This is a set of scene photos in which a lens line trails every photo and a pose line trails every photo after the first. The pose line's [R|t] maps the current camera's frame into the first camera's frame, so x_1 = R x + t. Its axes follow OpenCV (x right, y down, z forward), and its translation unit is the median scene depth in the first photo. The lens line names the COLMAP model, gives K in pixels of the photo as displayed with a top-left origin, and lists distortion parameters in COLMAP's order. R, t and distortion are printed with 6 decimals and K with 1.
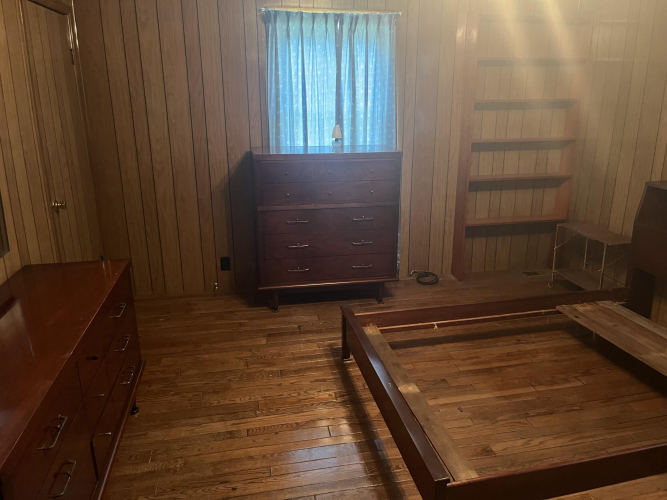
lens RADIAL K [[505.0, 0, 339.7], [0, 505.0, 247.9], [0, 0, 1]] dist [0.050087, -0.076607]
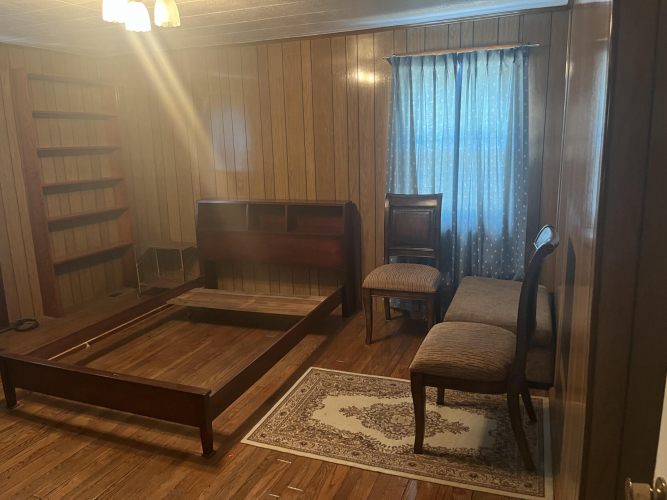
lens RADIAL K [[505.0, 0, 342.5], [0, 505.0, 245.7], [0, 0, 1]] dist [0.050087, -0.076607]
pose [[0.547522, -0.182163, 0.816723, -0.355745], [0.260004, 0.964742, 0.040874, 0.040774], [-0.795372, 0.189972, 0.575581, -0.125828]]
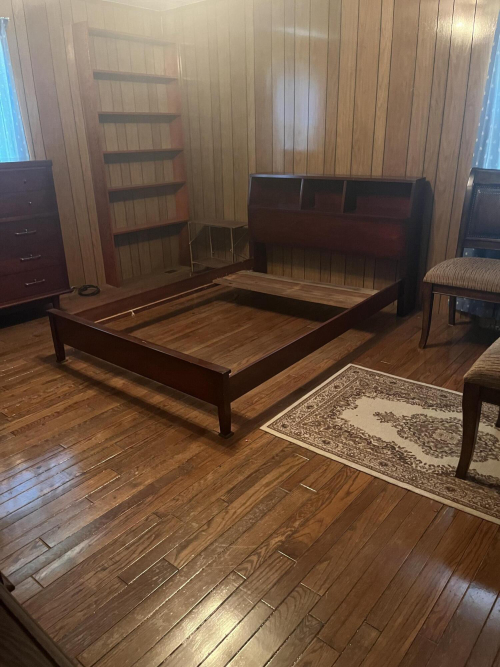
lens RADIAL K [[505.0, 0, 258.7], [0, 505.0, 343.3], [0, 0, 1]] dist [0.050087, -0.076607]
pose [[0.775427, -0.249473, 0.580066, -0.250408], [0.193838, 0.968334, 0.157338, 0.090284], [-0.600949, -0.009565, 0.799230, -0.072274]]
